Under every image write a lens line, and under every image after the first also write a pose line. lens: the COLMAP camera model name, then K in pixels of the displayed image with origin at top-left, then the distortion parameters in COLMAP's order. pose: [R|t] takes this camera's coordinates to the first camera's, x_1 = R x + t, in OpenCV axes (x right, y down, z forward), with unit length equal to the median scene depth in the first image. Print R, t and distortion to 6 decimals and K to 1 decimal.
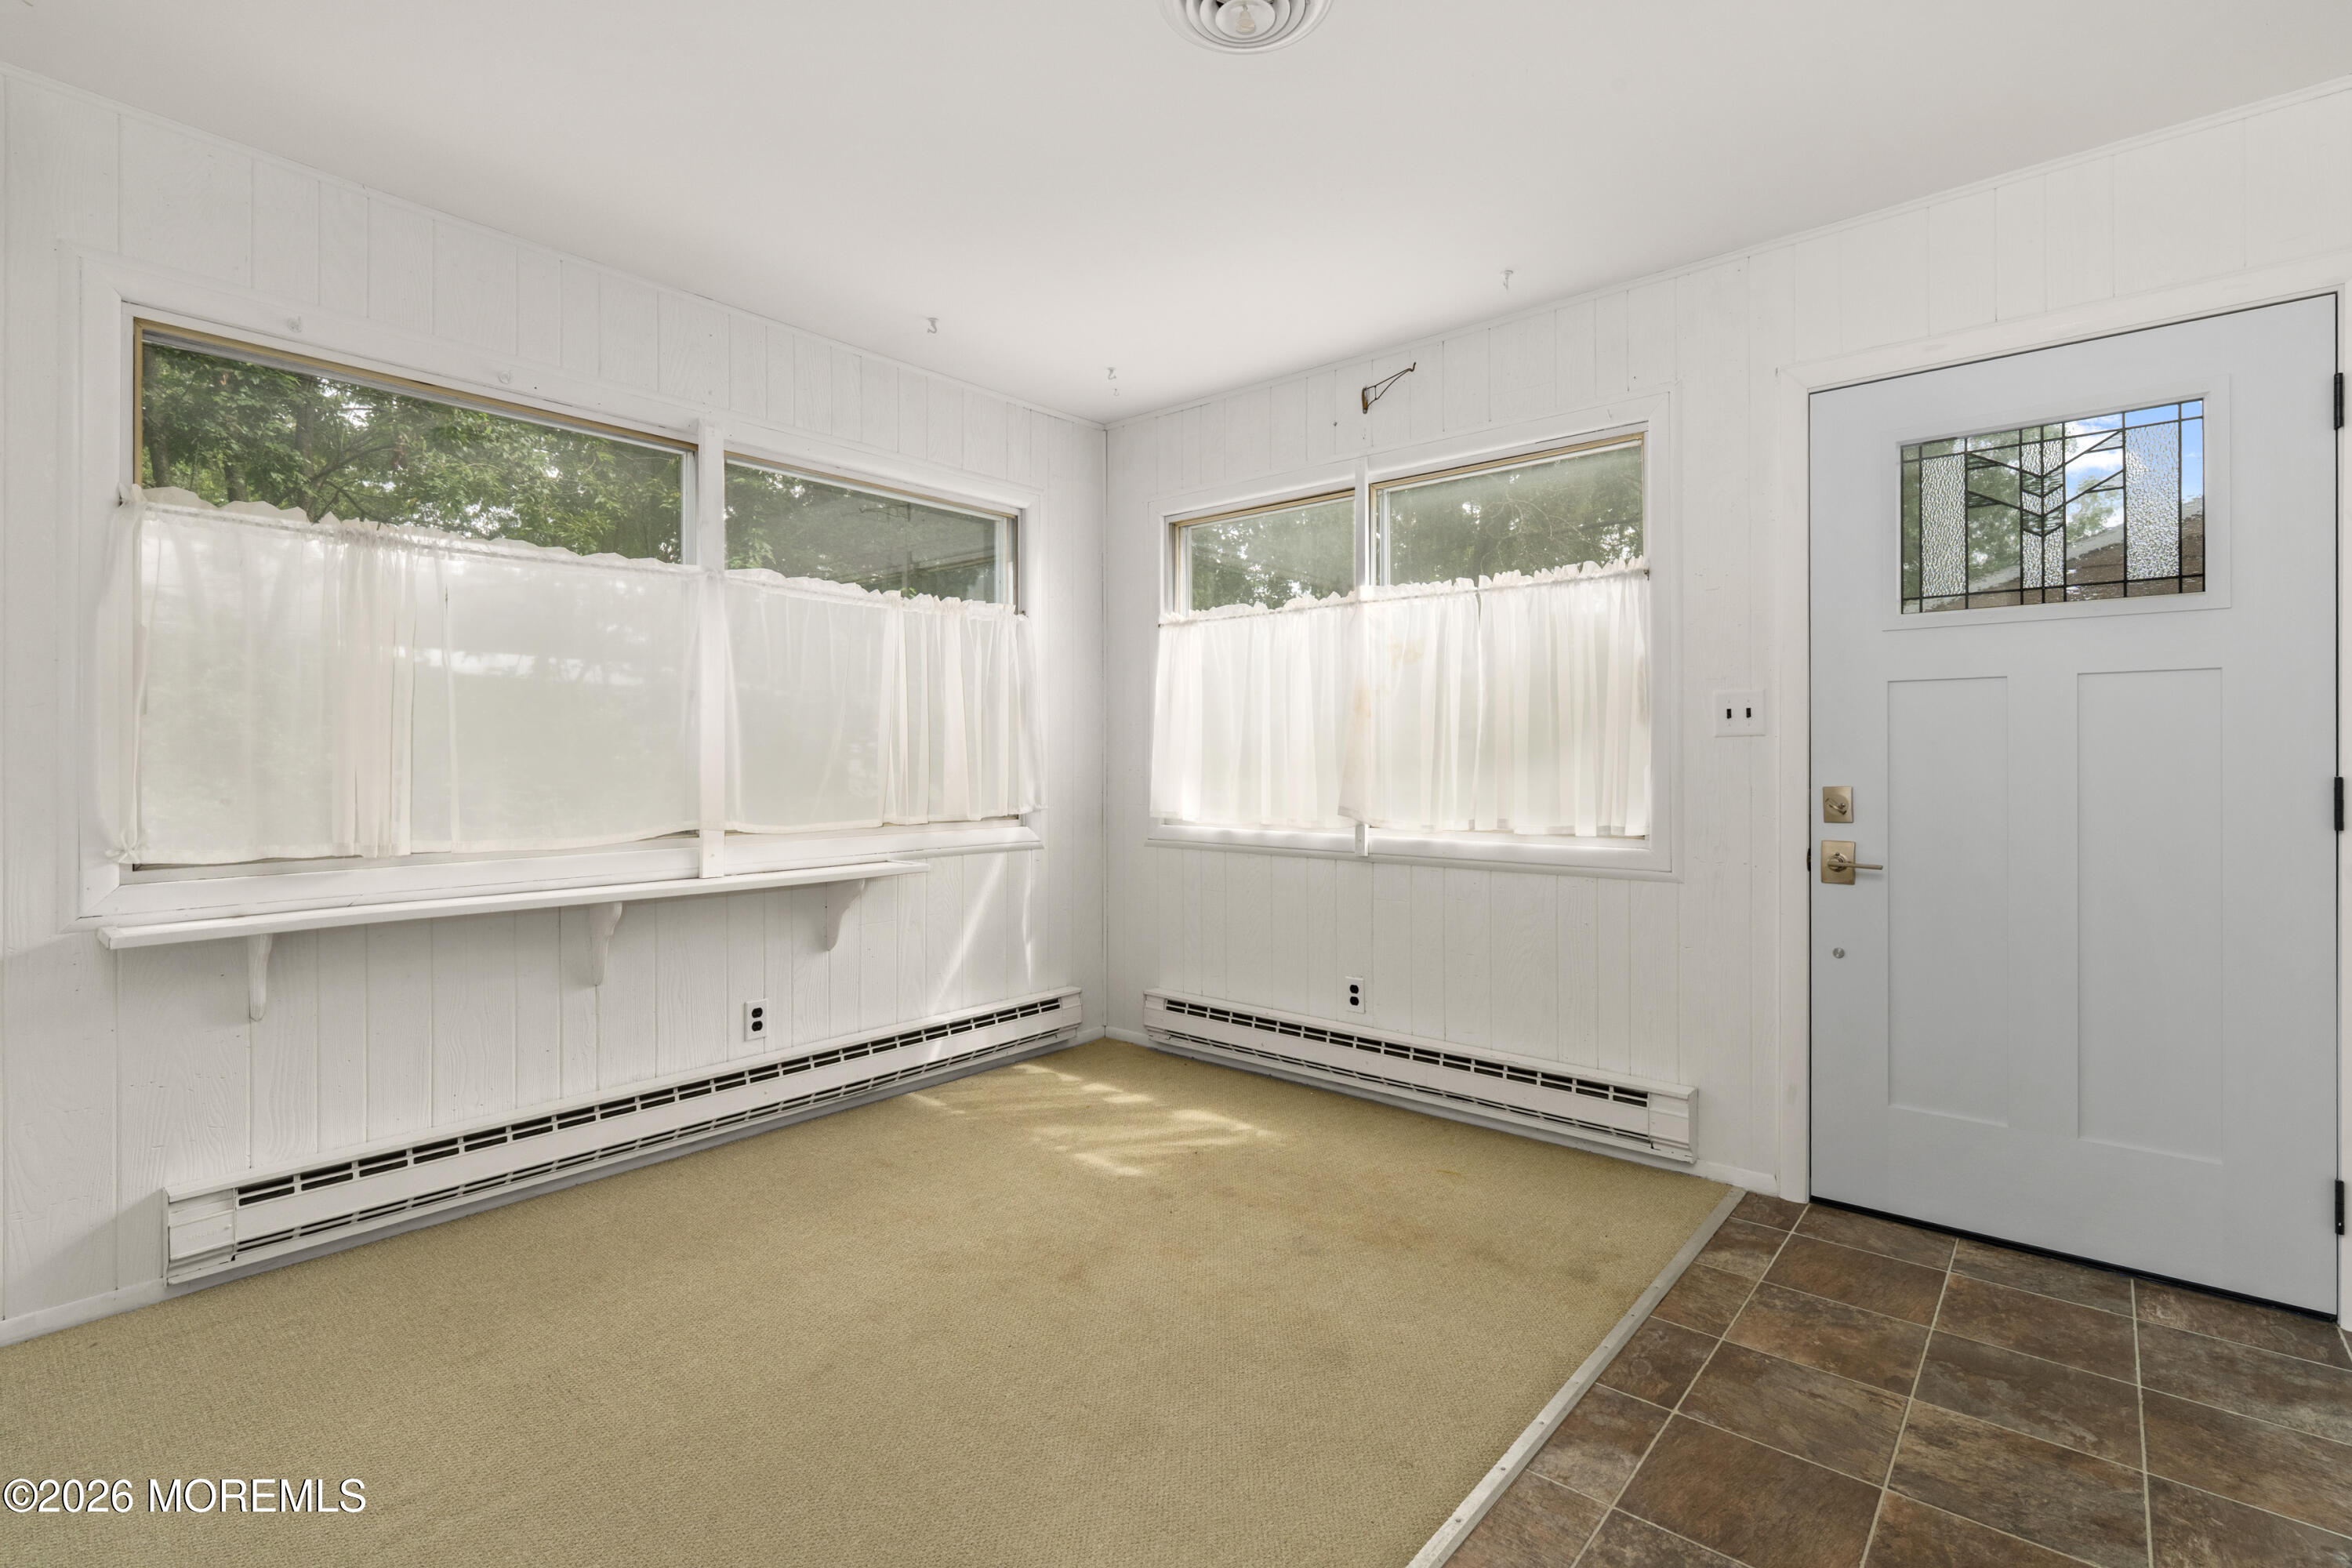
lens RADIAL K [[1058.4, 0, 1181.6], [0, 1058.4, 764.0], [0, 0, 1]] dist [-0.005808, 0.002476]
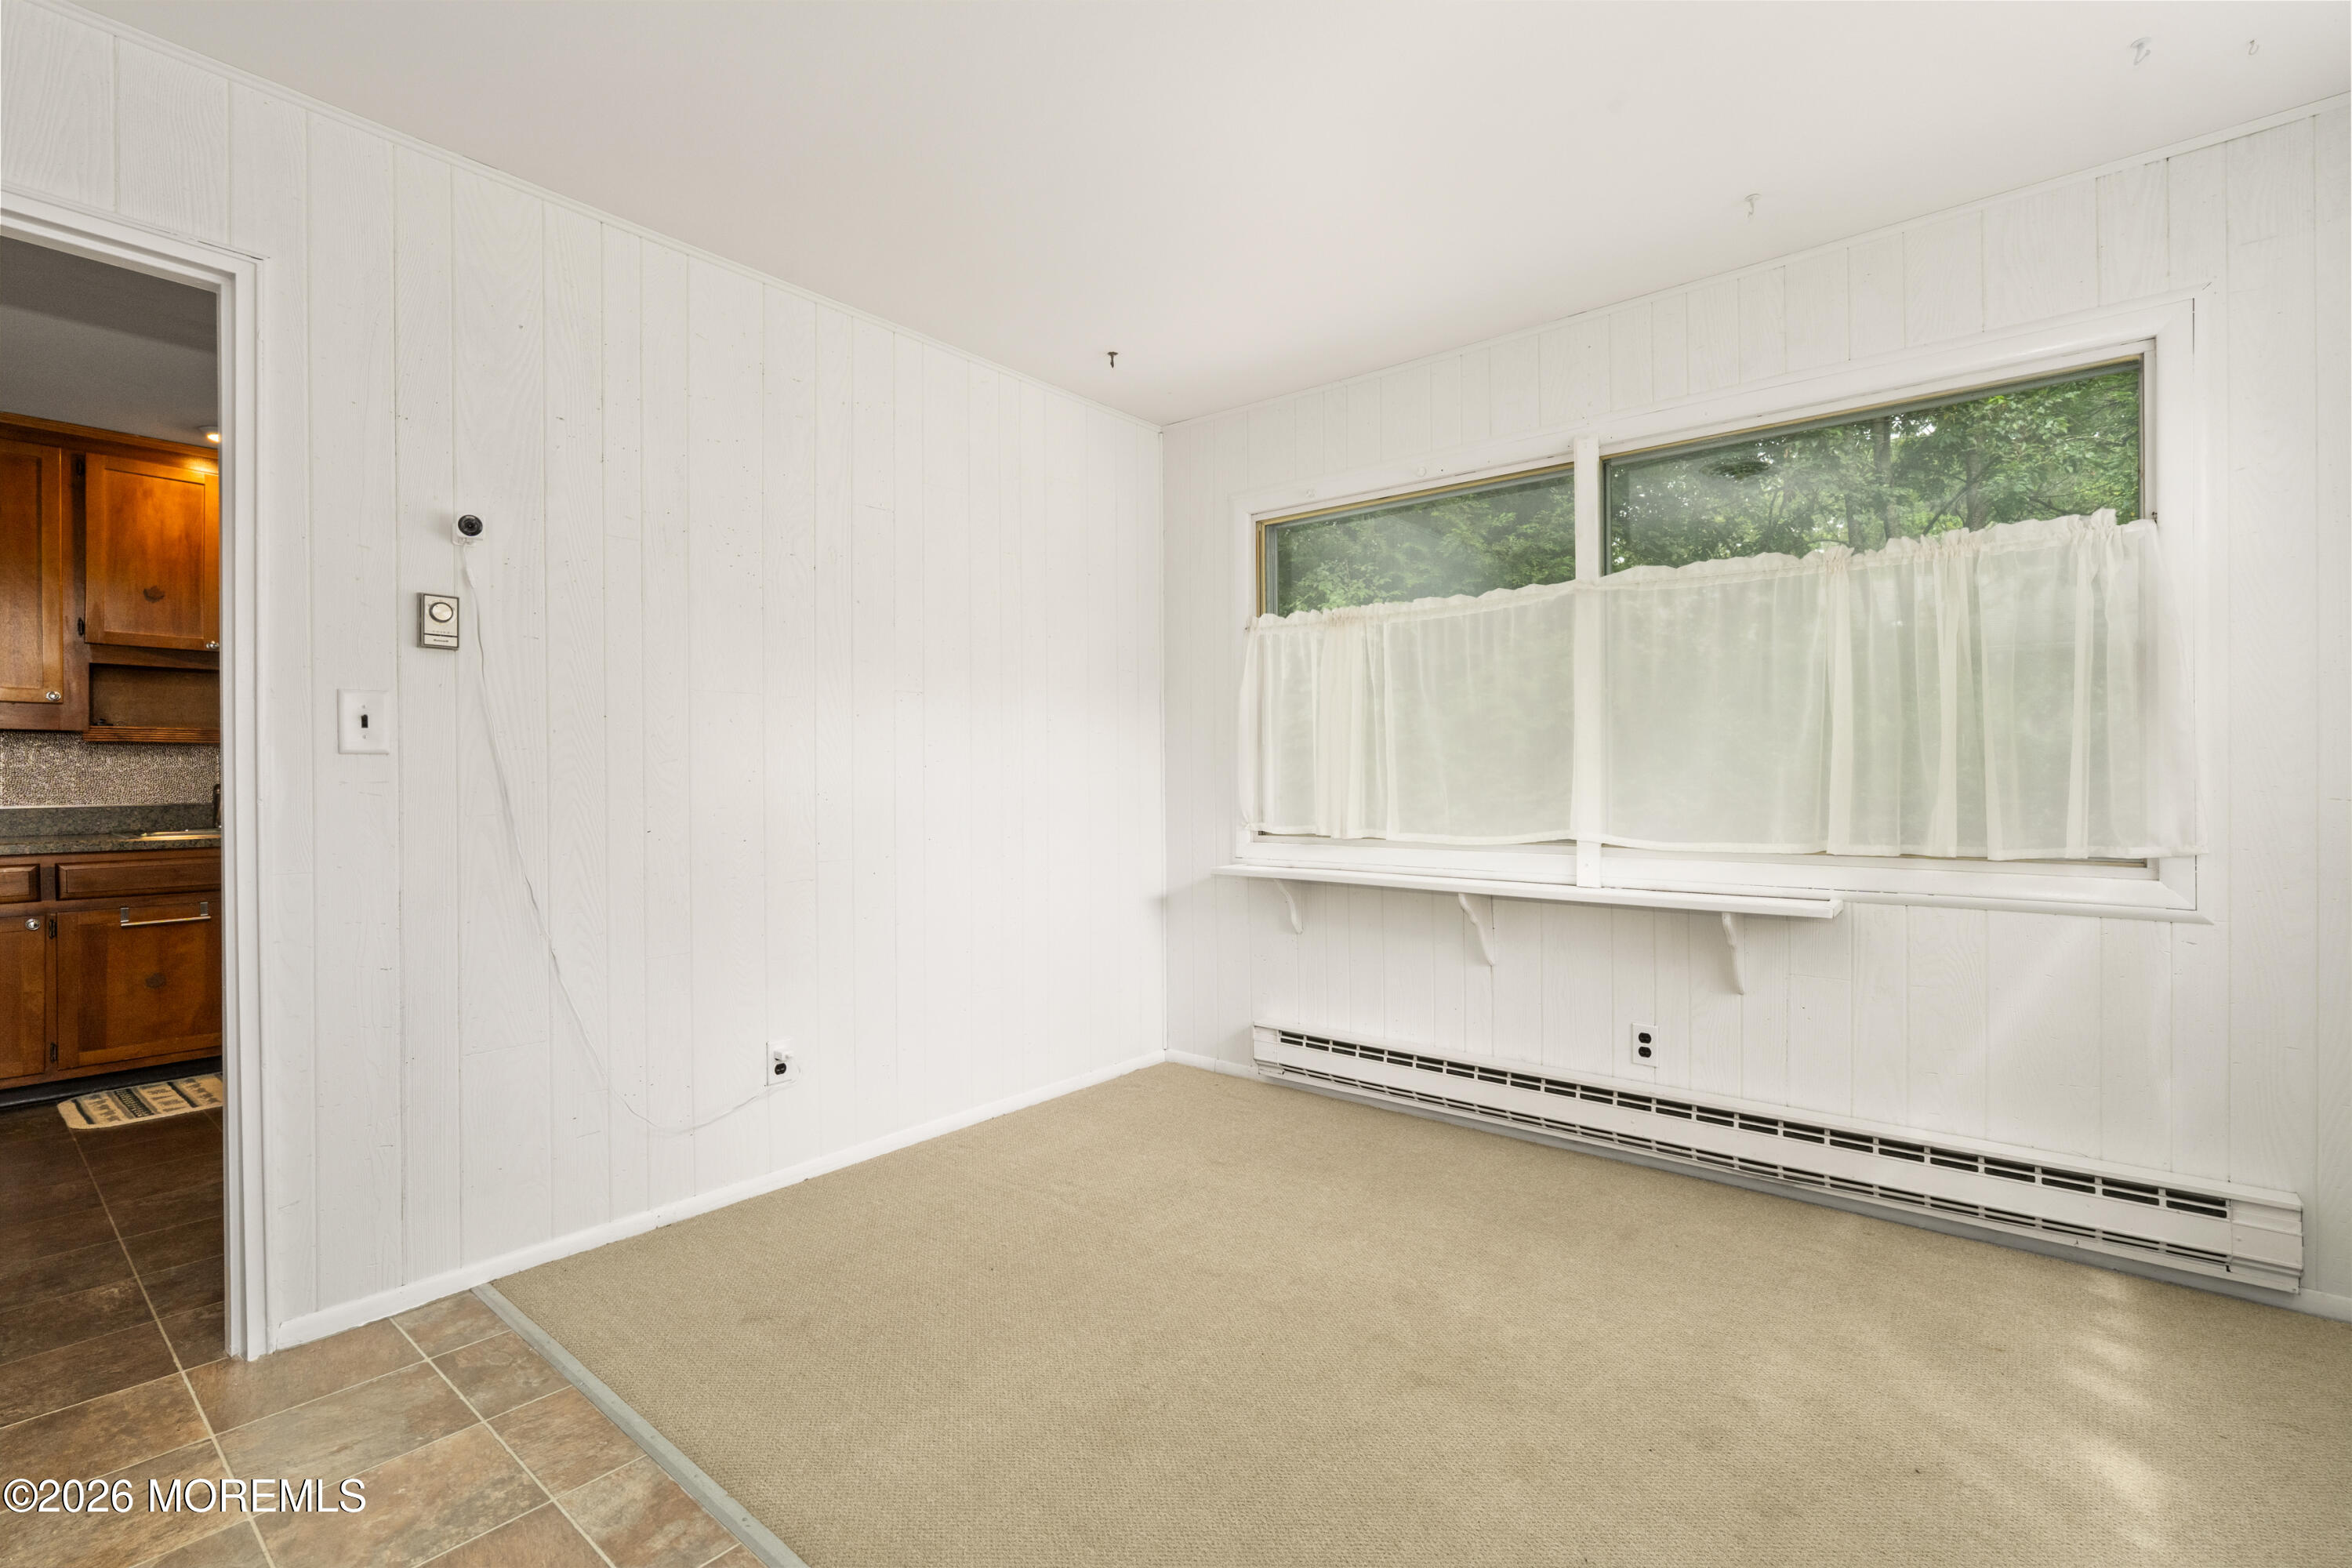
lens RADIAL K [[1058.4, 0, 1183.6], [0, 1058.4, 777.4], [0, 0, 1]] dist [-0.005808, 0.002476]
pose [[0.022424, 0.007043, -0.999724, 0.576282], [0.004821, 0.999963, 0.007153, -0.006393], [0.999737, -0.004980, 0.022389, 0.616154]]
